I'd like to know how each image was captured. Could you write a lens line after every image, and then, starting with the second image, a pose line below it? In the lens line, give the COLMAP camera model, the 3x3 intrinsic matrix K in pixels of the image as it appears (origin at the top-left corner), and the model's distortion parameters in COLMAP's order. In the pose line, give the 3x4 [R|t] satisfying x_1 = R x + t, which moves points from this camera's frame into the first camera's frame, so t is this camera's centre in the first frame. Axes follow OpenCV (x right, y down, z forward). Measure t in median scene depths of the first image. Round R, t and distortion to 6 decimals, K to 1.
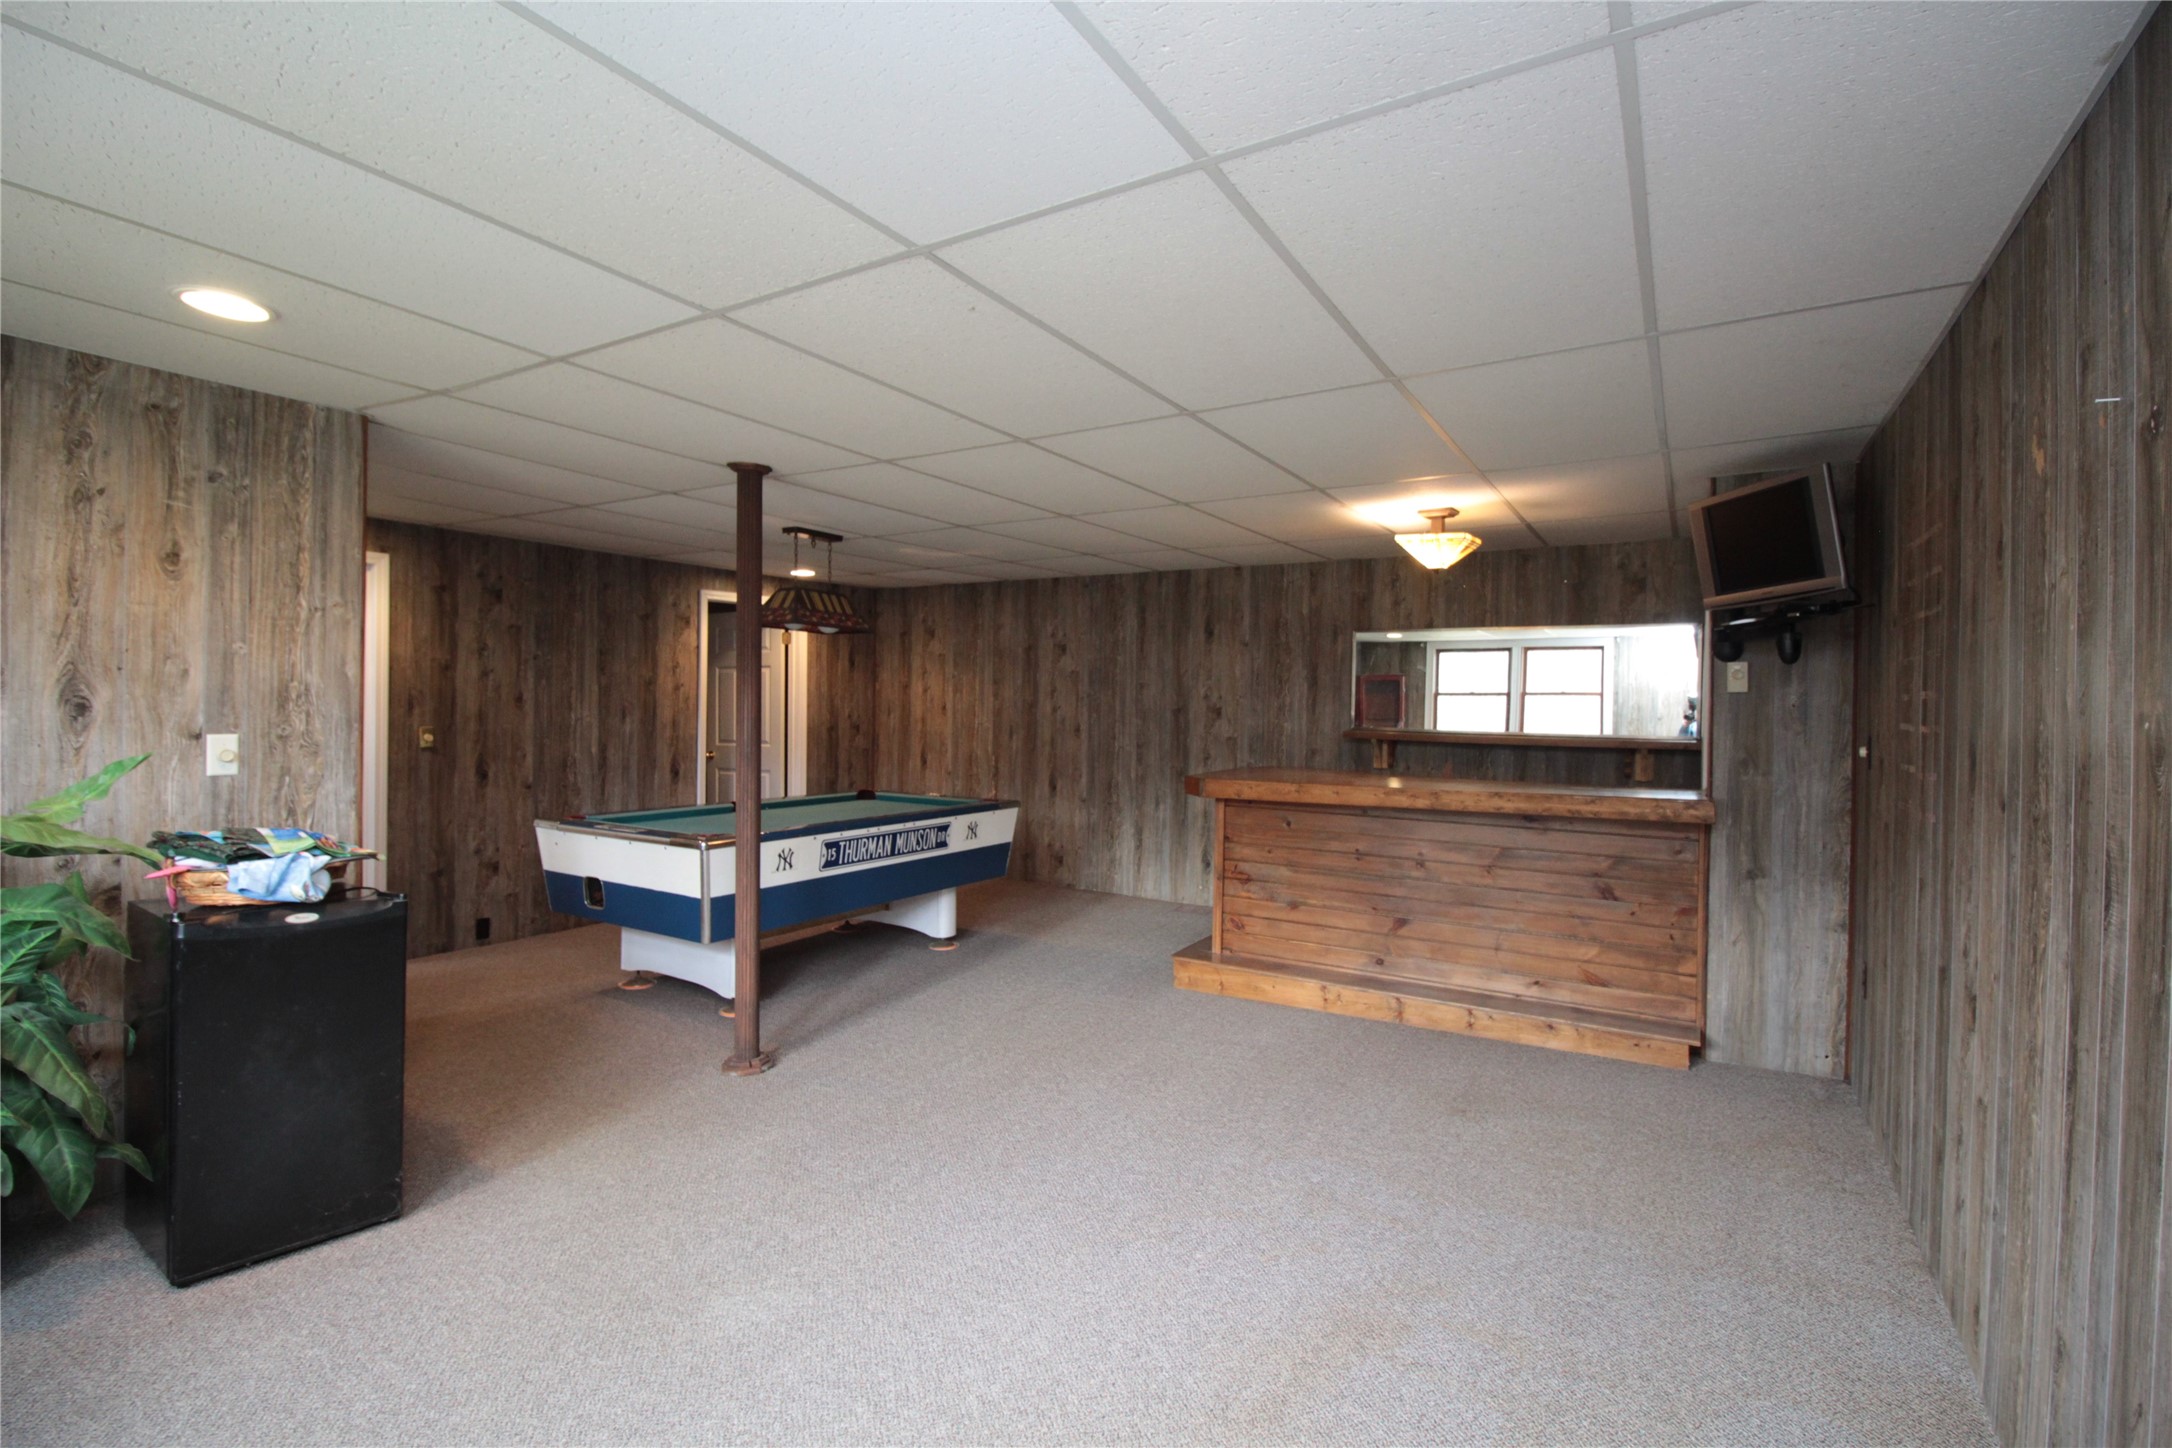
lens RADIAL K [[1000.7, 0, 1092.1], [0, 1000.7, 713.5], [0, 0, 1]] dist [-0.010618, -0.006417]
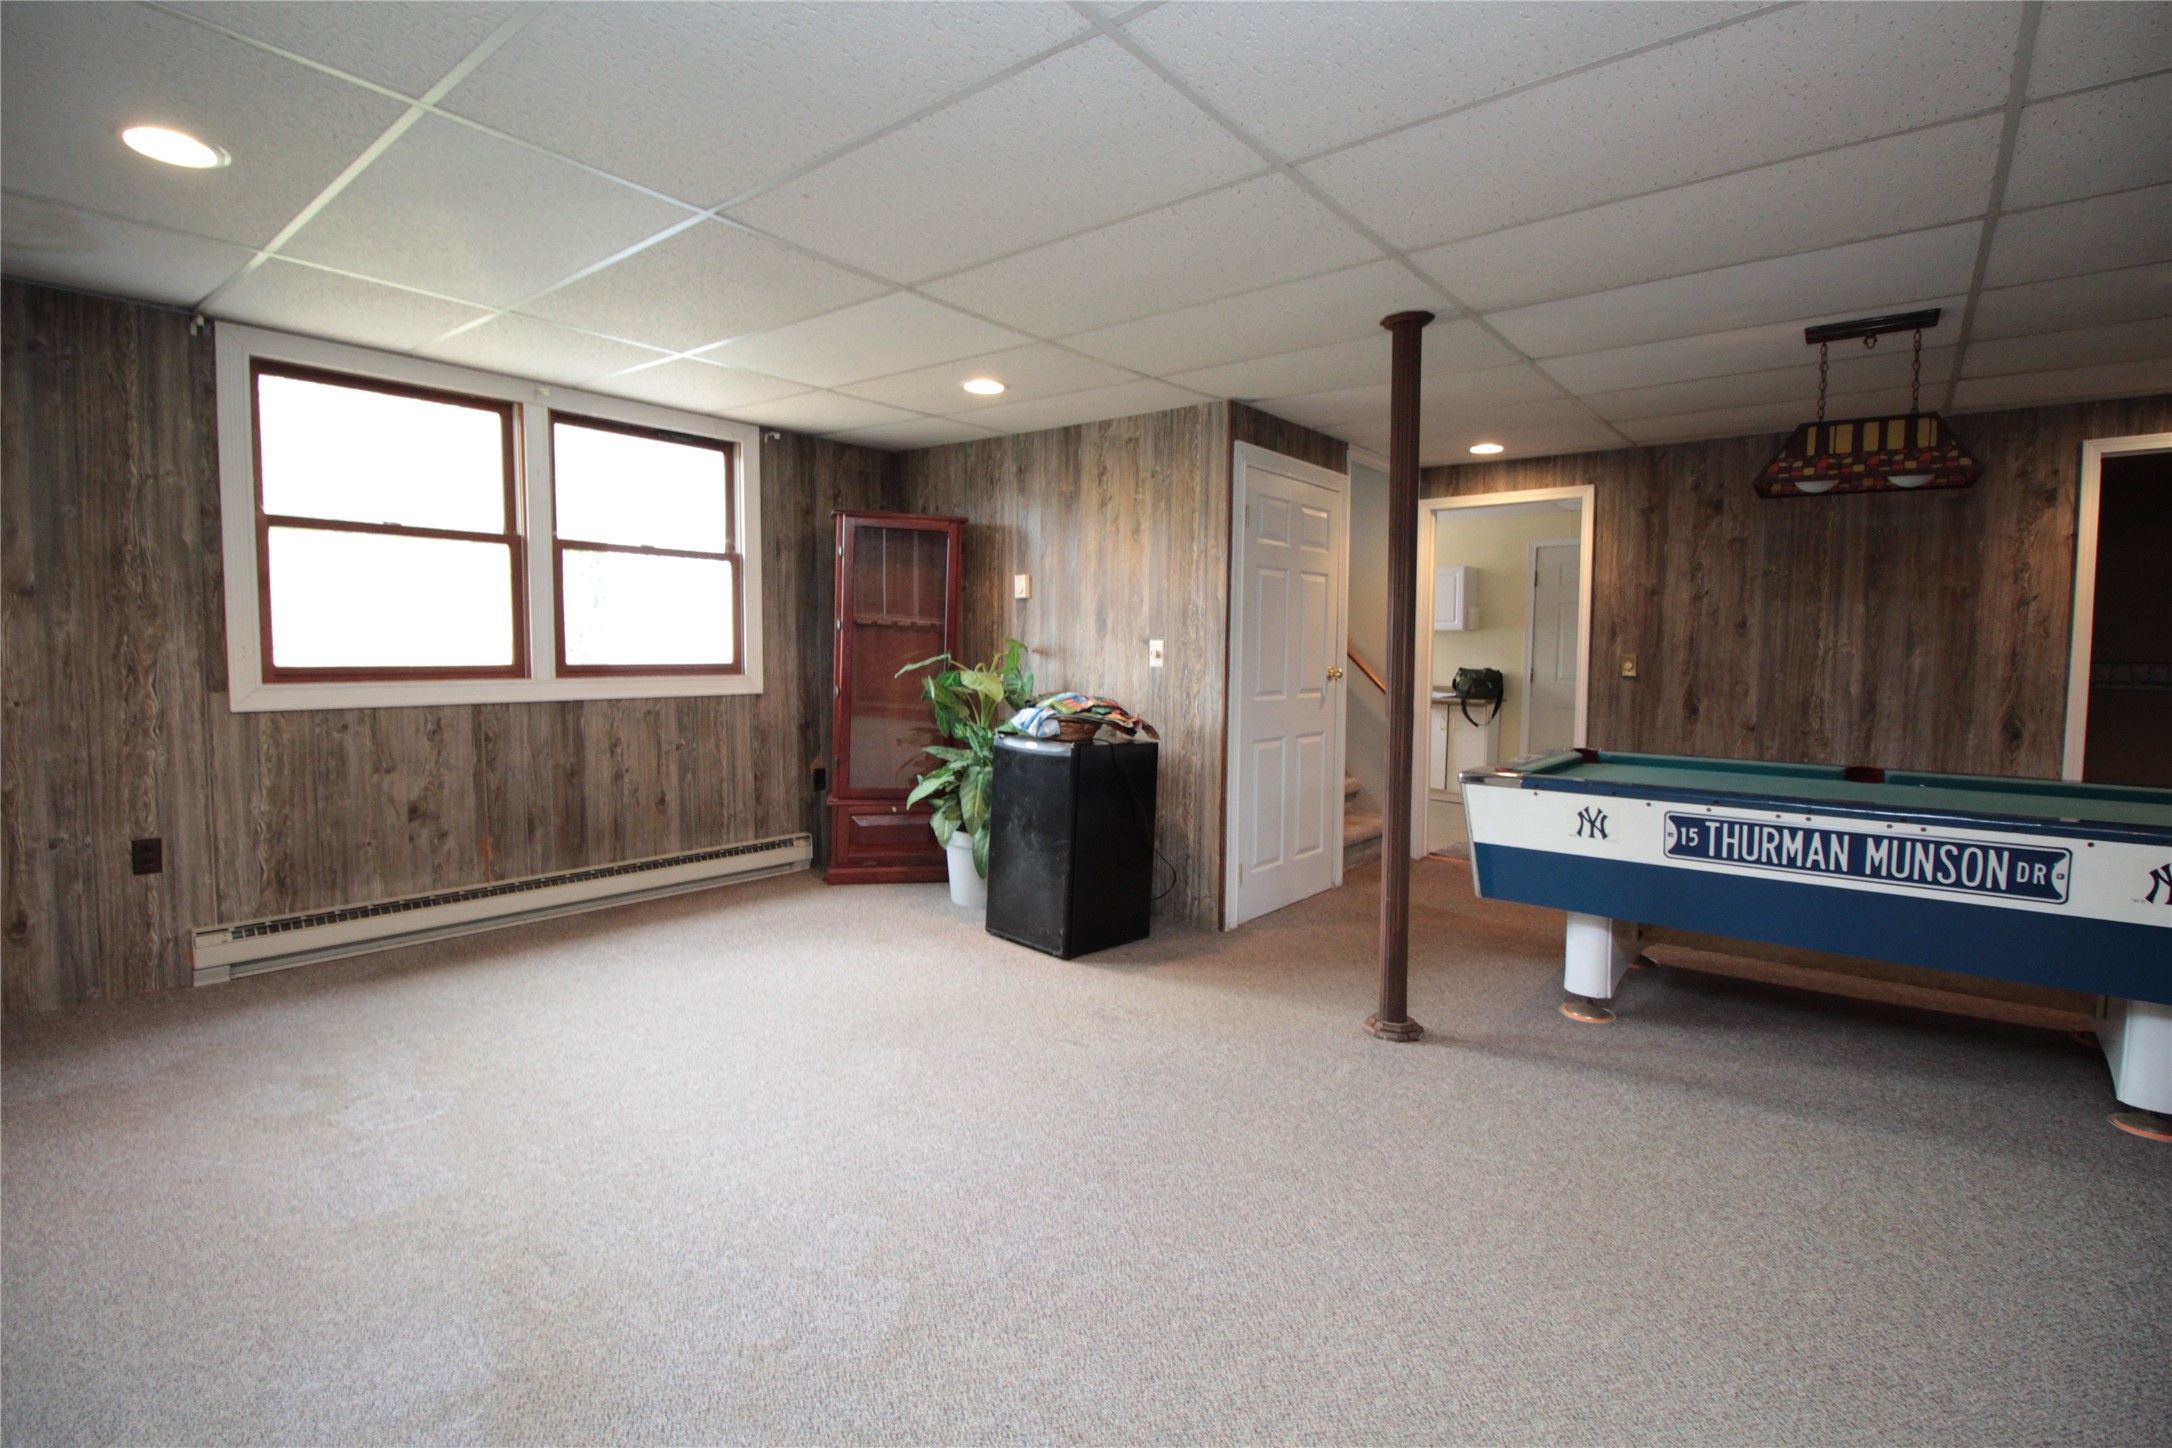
lens RADIAL K [[1000.7, 0, 1099.1], [0, 1000.7, 719.3], [0, 0, 1]] dist [-0.010618, -0.006417]
pose [[-0.137093, 0.055048, -0.989027, 0.369913], [-0.019702, 0.998106, 0.058284, 0.029408], [0.990362, 0.027476, -0.135749, 0.604708]]
